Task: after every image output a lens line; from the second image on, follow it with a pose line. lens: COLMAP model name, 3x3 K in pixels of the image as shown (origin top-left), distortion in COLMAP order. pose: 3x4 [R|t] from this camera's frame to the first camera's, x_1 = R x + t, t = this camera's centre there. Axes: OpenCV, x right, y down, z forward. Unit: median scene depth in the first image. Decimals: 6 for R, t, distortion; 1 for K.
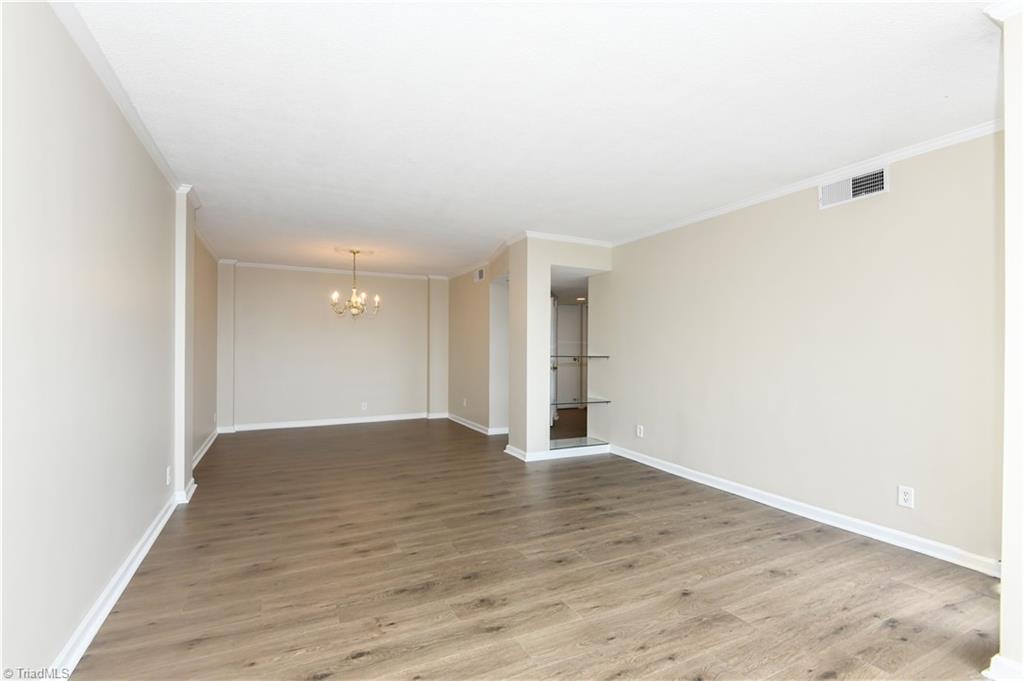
lens RADIAL K [[465.4, 0, 512.0], [0, 465.4, 340.5], [0, 0, 1]] dist [0.017277, -0.015308]
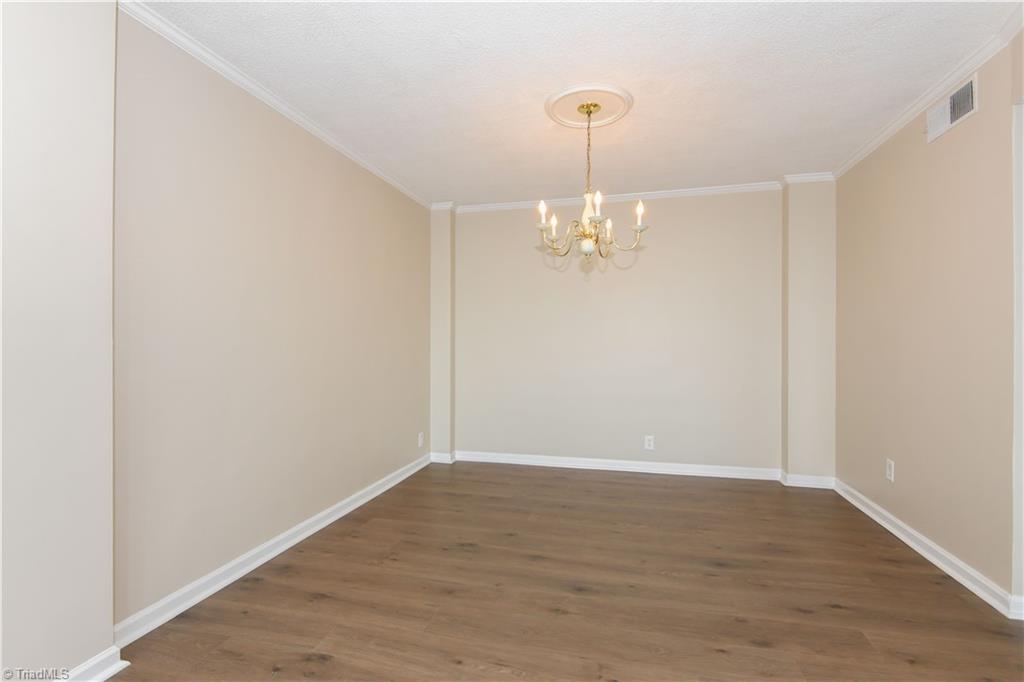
lens RADIAL K [[465.4, 0, 512.0], [0, 465.4, 341.0], [0, 0, 1]] dist [0.017277, -0.015308]
pose [[0.766967, -0.000344, -0.641686, -0.098425], [0.017846, 0.999624, 0.020795, 0.011052], [0.641438, -0.027401, 0.766686, 0.518623]]
